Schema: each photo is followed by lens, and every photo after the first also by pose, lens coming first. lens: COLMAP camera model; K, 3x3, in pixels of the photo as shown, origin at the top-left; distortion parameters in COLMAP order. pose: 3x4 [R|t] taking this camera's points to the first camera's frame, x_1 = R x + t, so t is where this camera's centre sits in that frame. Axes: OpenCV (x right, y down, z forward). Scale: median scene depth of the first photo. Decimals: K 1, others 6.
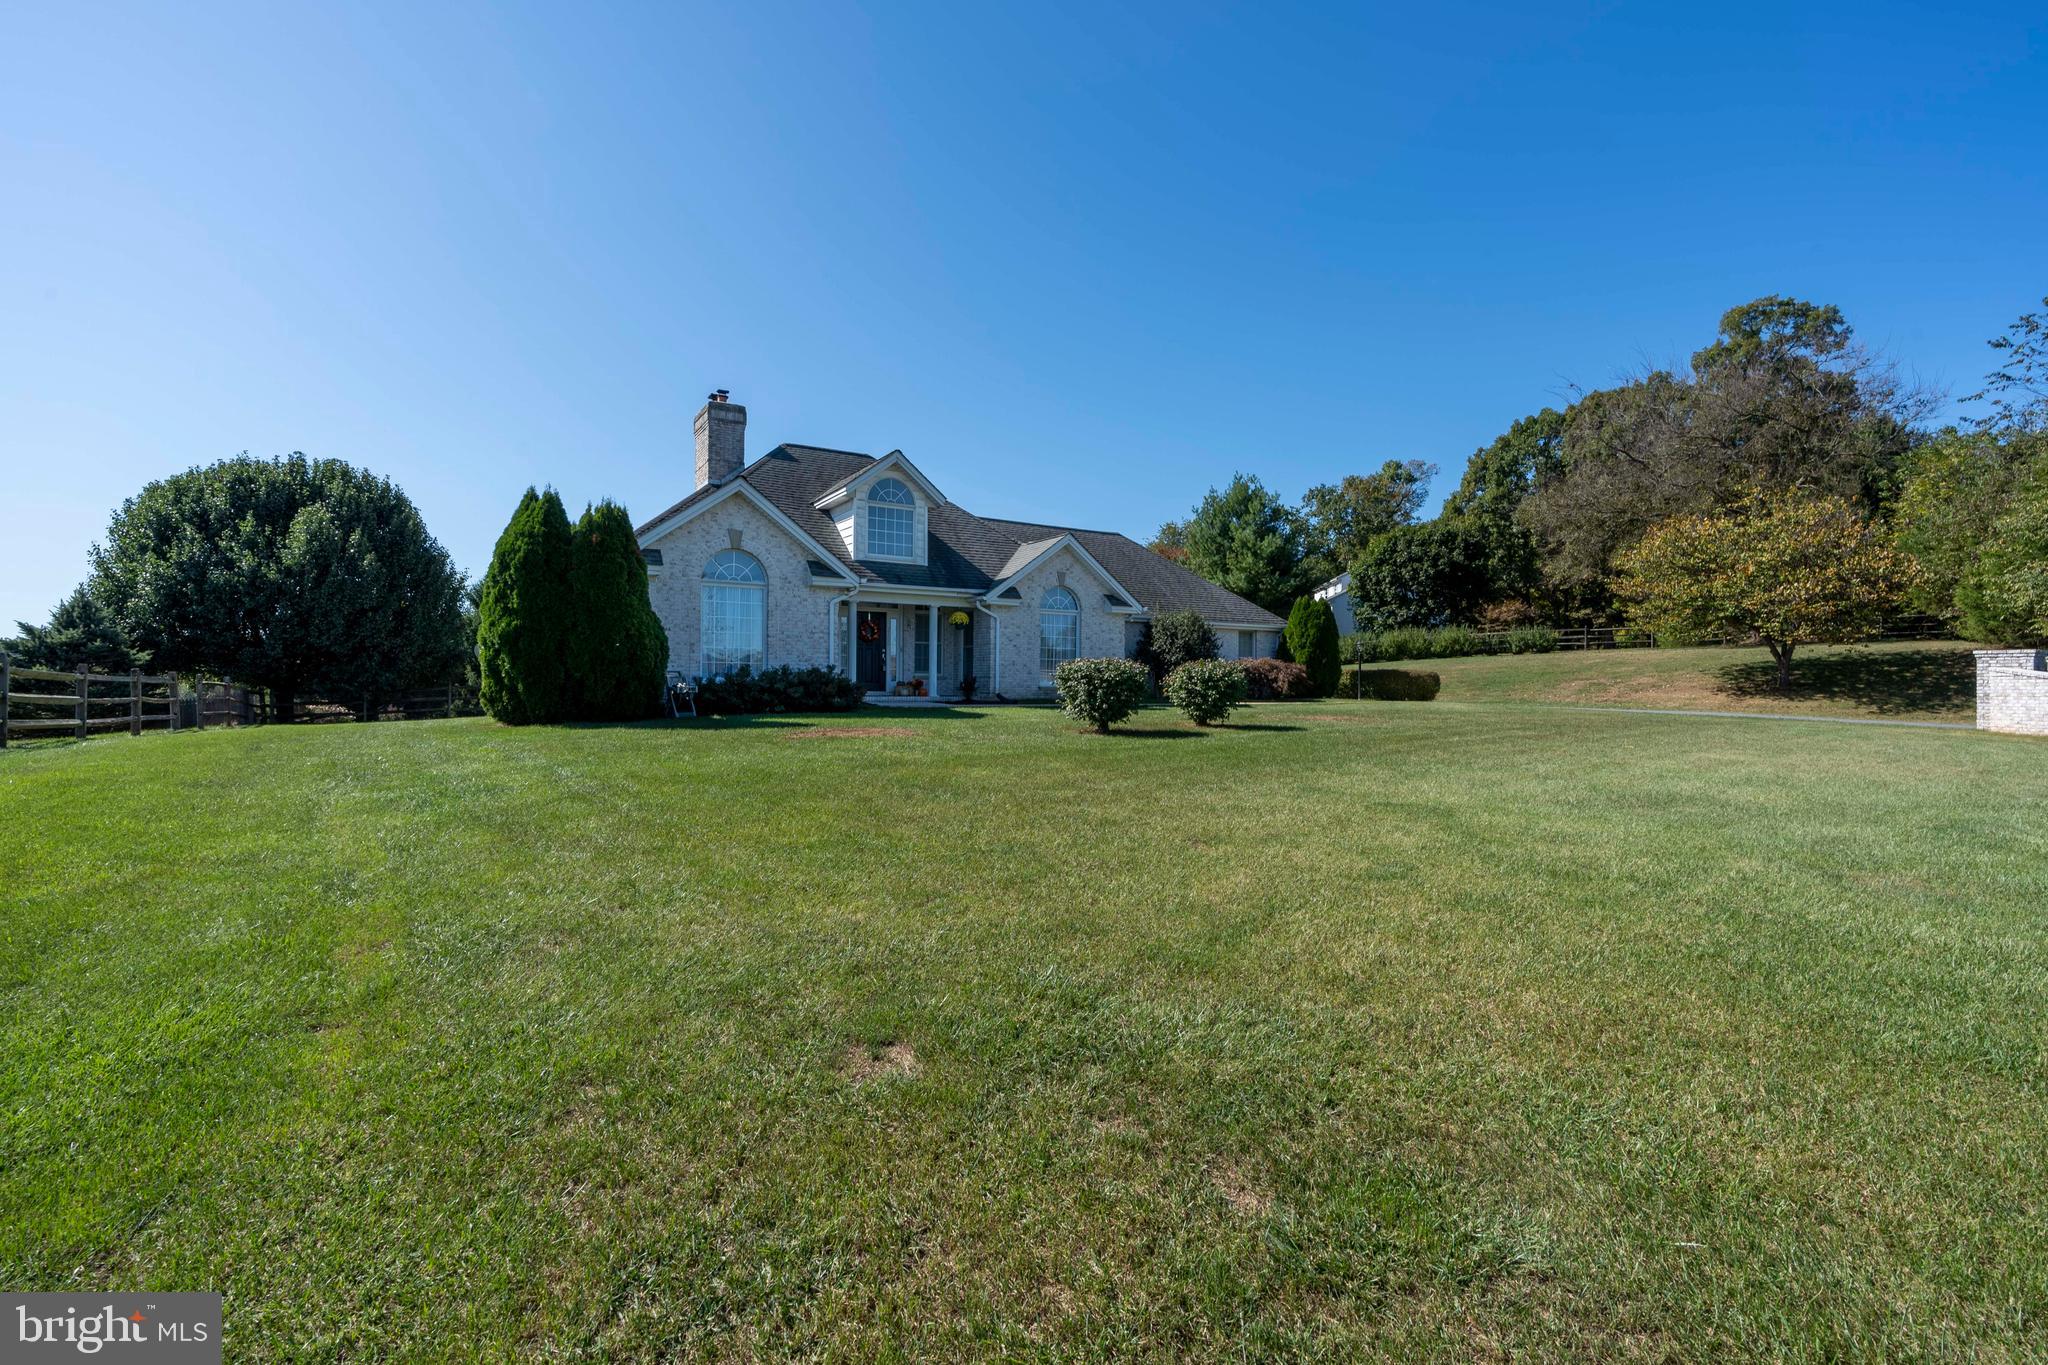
lens RADIAL K [[928.2, 0, 1028.1], [0, 928.2, 682.8], [0, 0, 1]] dist [-0.013802, 0.005242]
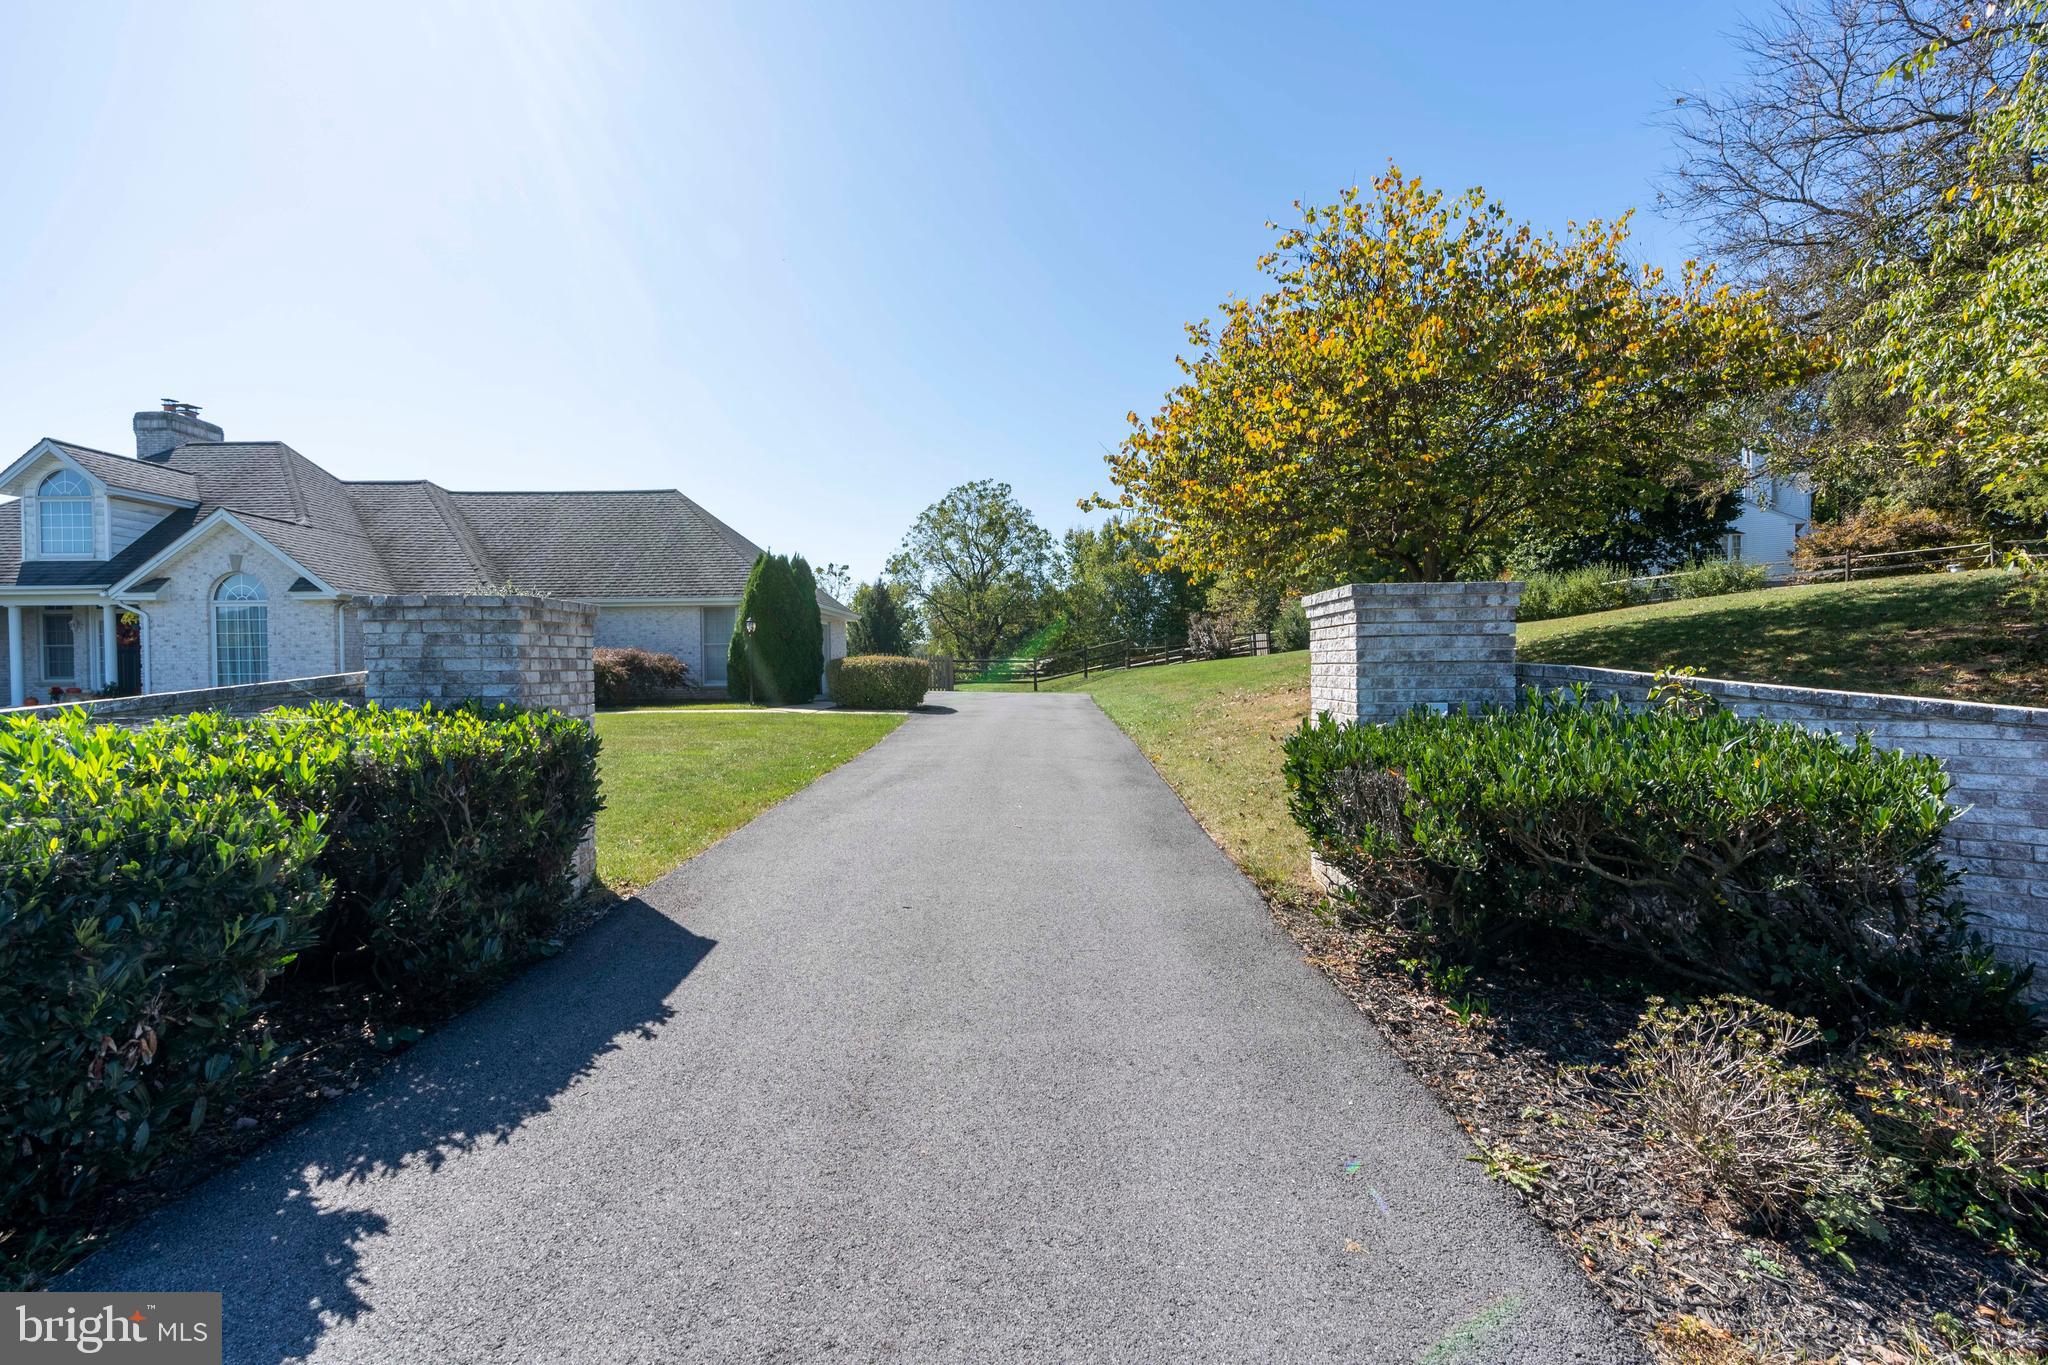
lens RADIAL K [[928.2, 0, 1028.1], [0, 928.2, 682.8], [0, 0, 1]] dist [-0.013802, 0.005242]
pose [[0.851765, -0.006877, -0.523880, 1.071715], [0.018014, 0.999707, 0.016166, -0.005990], [0.523615, -0.023207, 0.851639, 0.673303]]
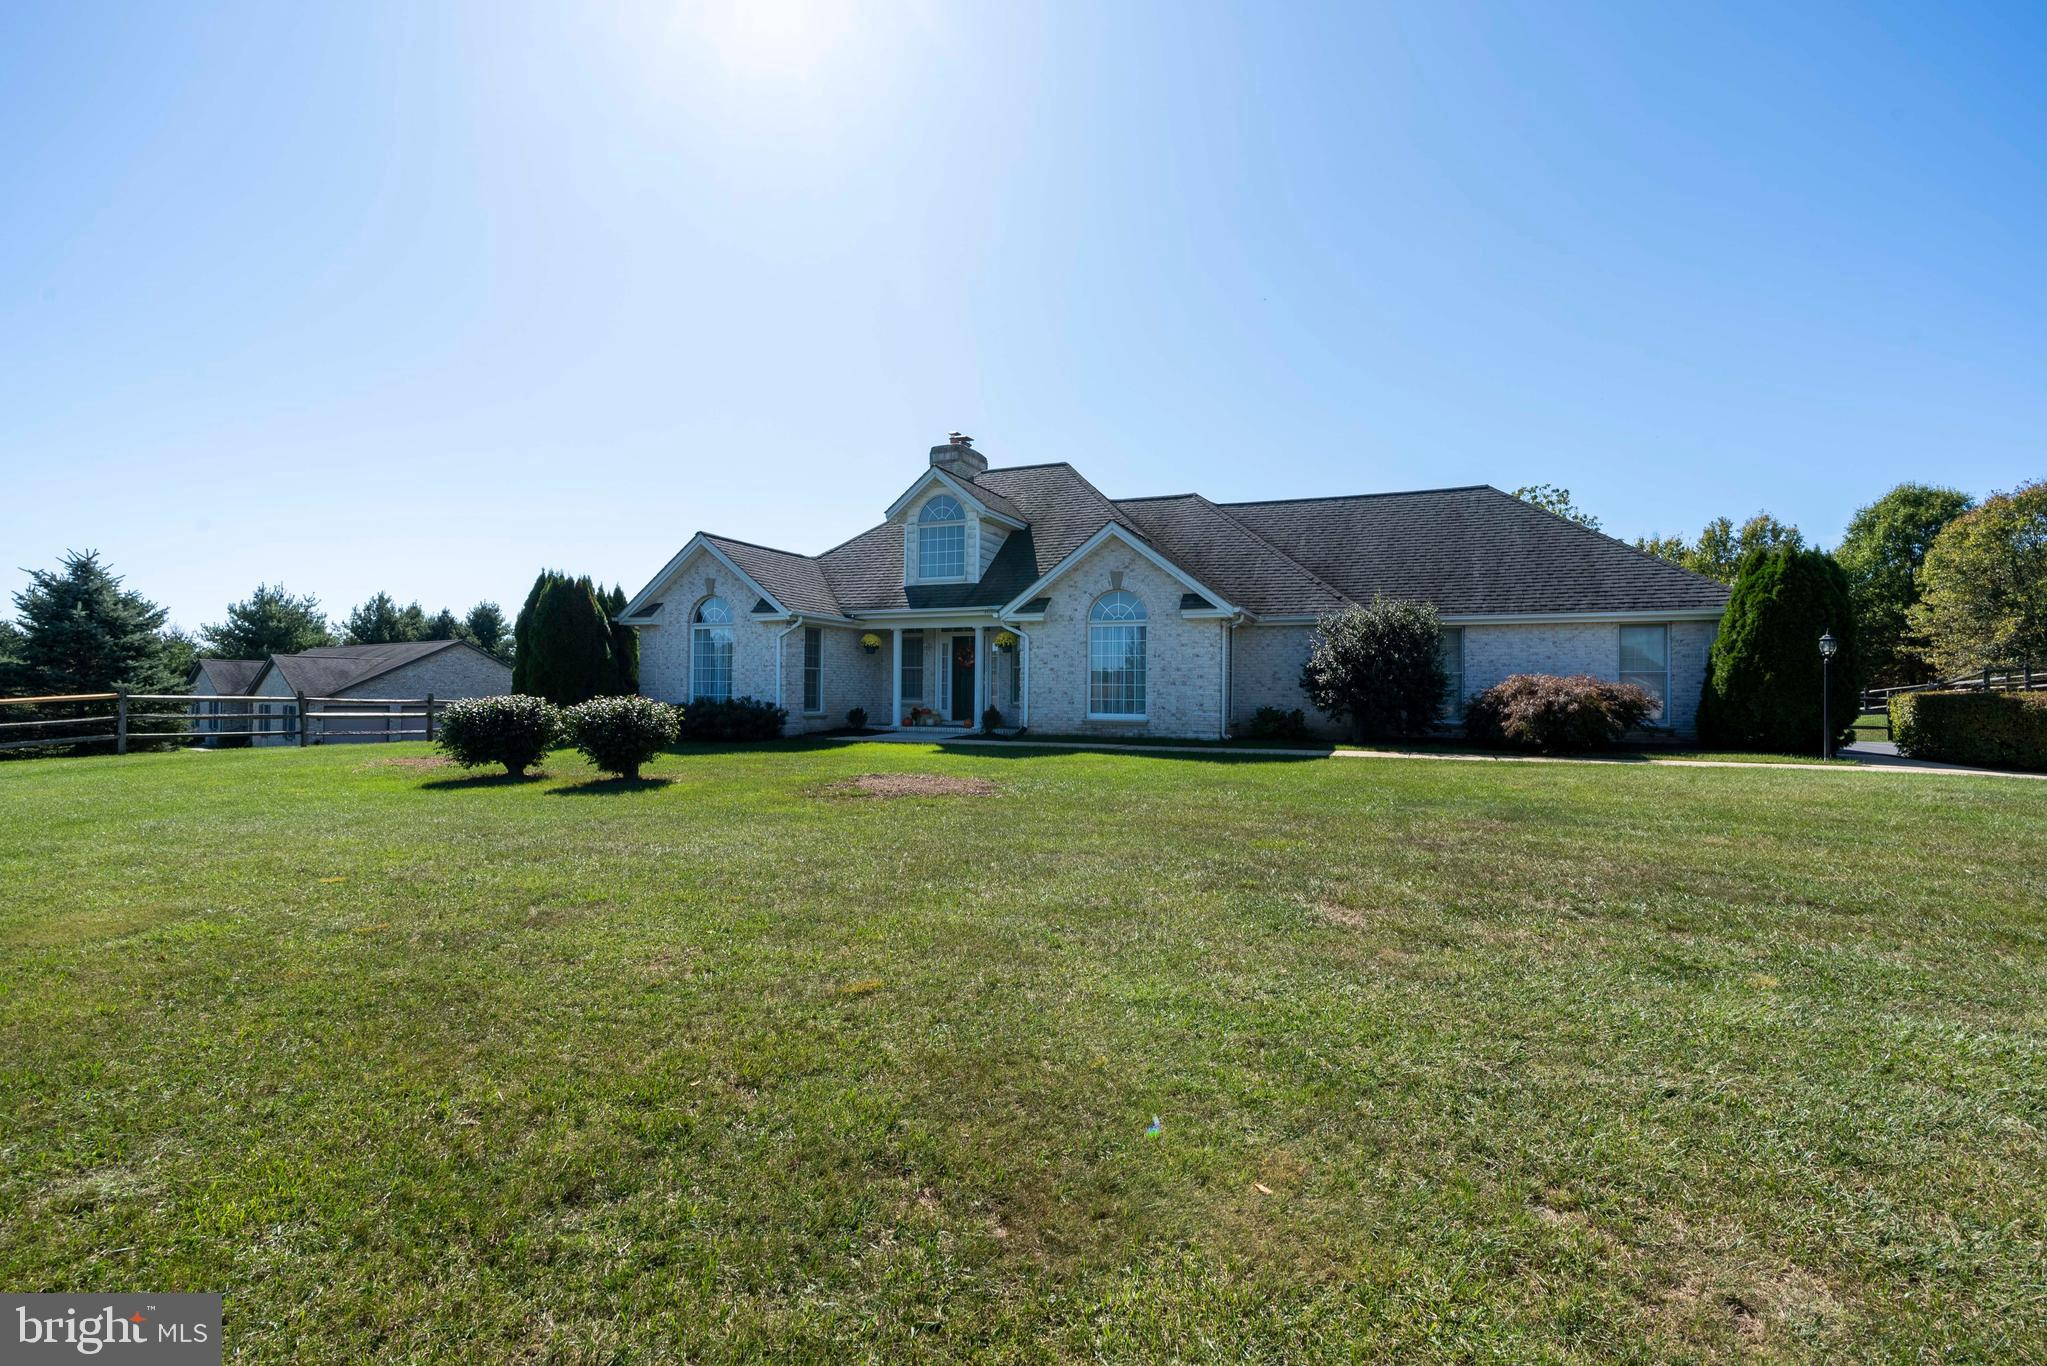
lens RADIAL K [[927.8, 0, 1027.6], [0, 927.8, 683.3], [0, 0, 1]] dist [-0.013802, 0.005242]
pose [[0.564901, -0.013038, -0.825055, 0.631852], [-0.003001, 0.999836, -0.017855, -0.012580], [0.825153, 0.012562, 0.564770, 0.509513]]
